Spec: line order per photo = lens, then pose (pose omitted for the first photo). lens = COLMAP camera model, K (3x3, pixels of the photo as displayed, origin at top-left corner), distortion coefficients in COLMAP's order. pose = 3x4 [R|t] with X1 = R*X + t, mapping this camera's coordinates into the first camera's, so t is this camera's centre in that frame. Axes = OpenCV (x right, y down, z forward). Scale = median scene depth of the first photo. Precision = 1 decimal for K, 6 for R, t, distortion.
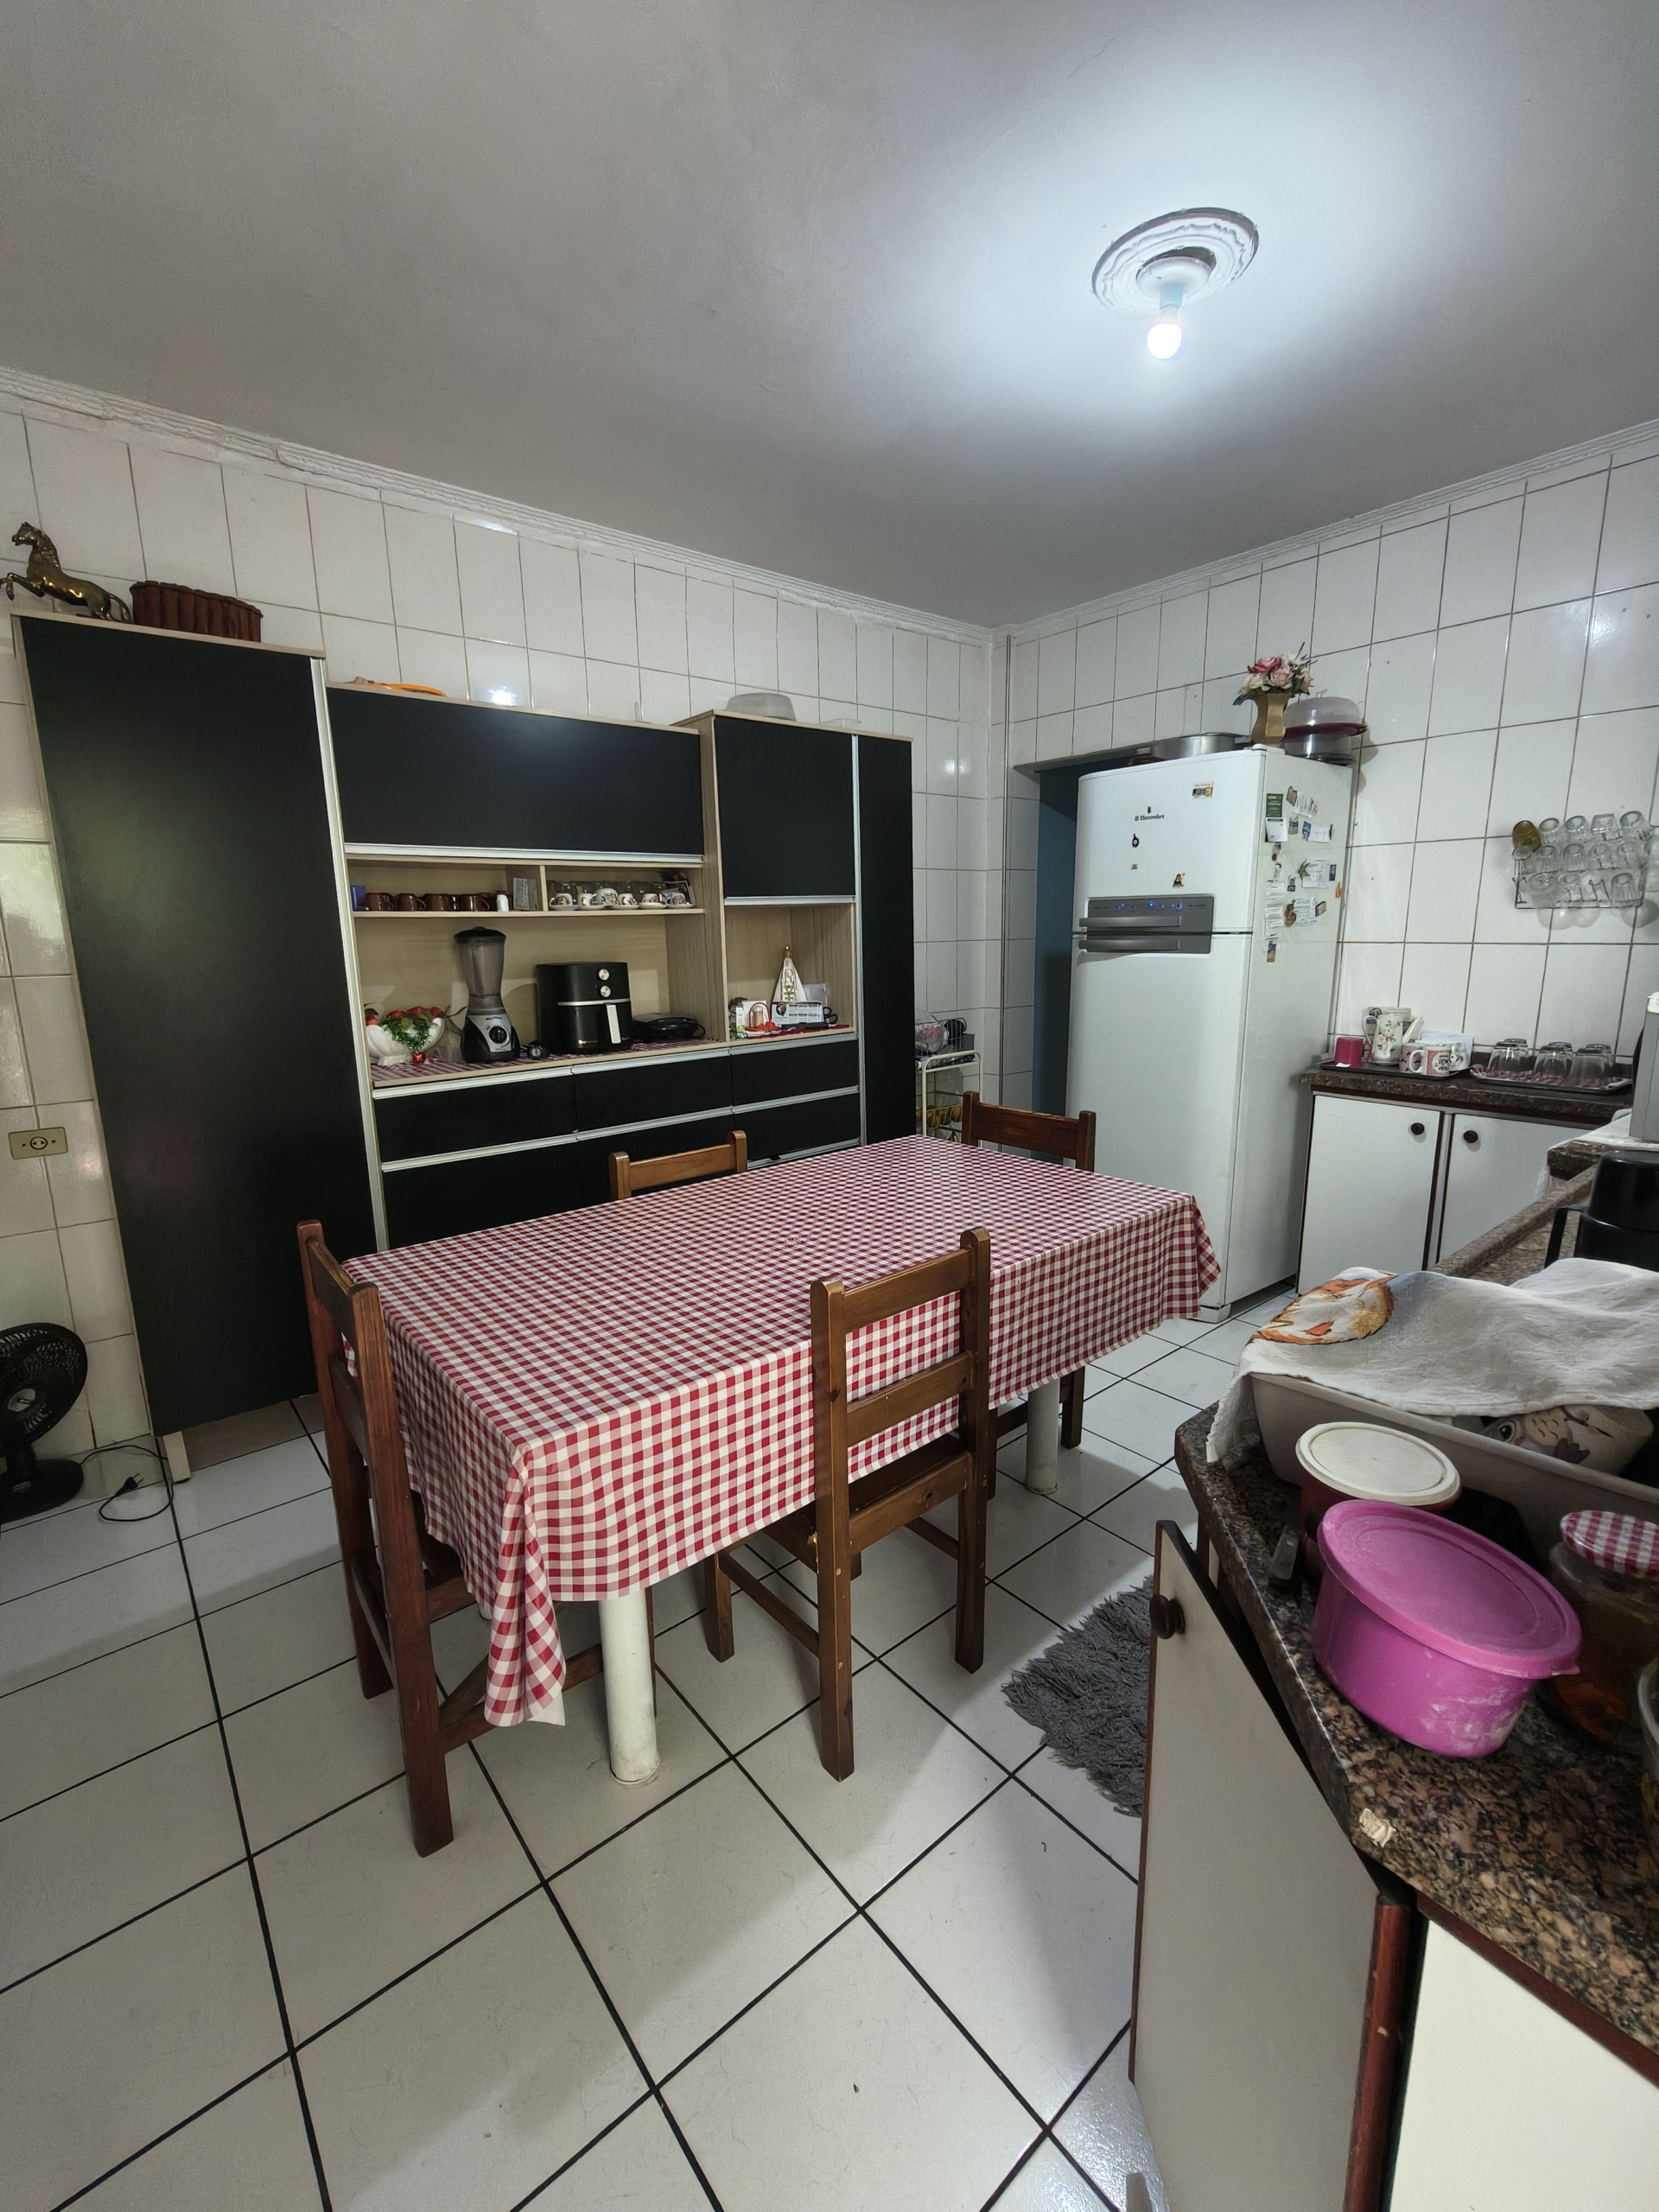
lens RADIAL K [[940.9, 0, 829.5], [0, 940.9, 1106.9], [0, 0, 1]] dist [0.003081, -0.001926]
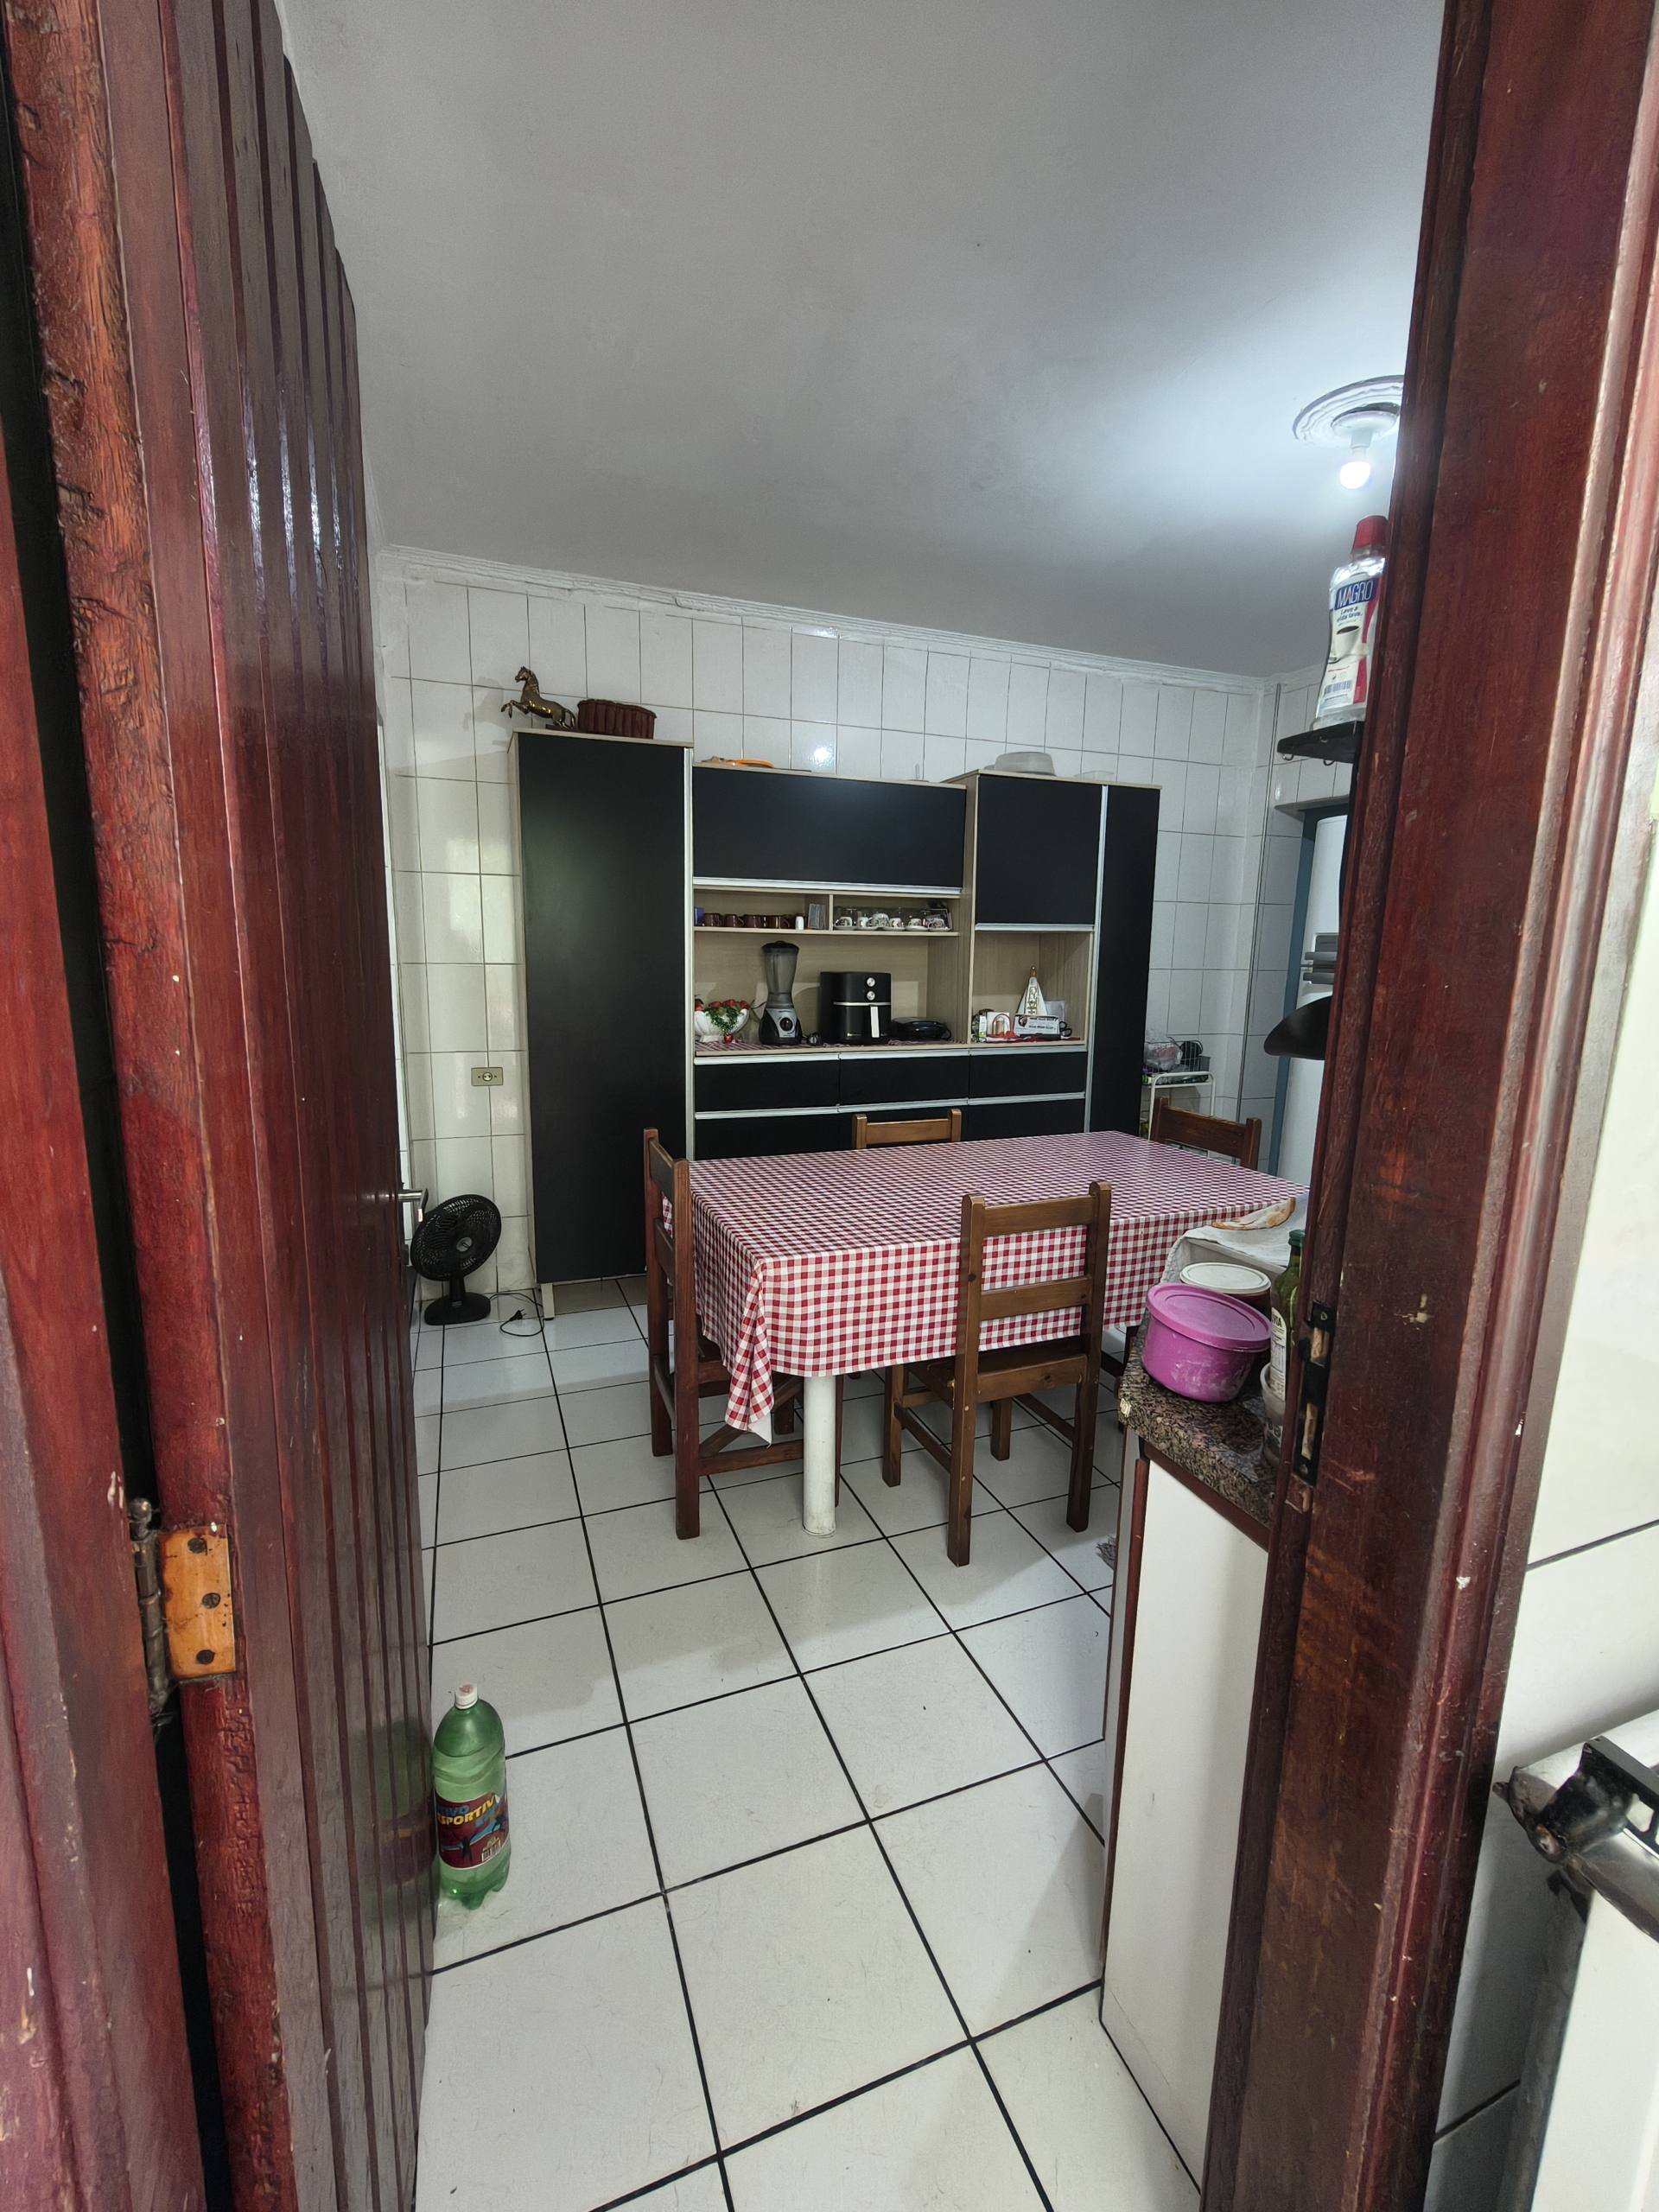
lens RADIAL K [[940.9, 0, 829.6], [0, 940.9, 1105.3], [0, 0, 1]] dist [0.003081, -0.001926]
pose [[0.950283, 0.085987, -0.299279, 0.122415], [-0.092704, 0.995659, -0.008290, 0.047560], [0.297267, 0.035622, 0.954130, -0.257599]]
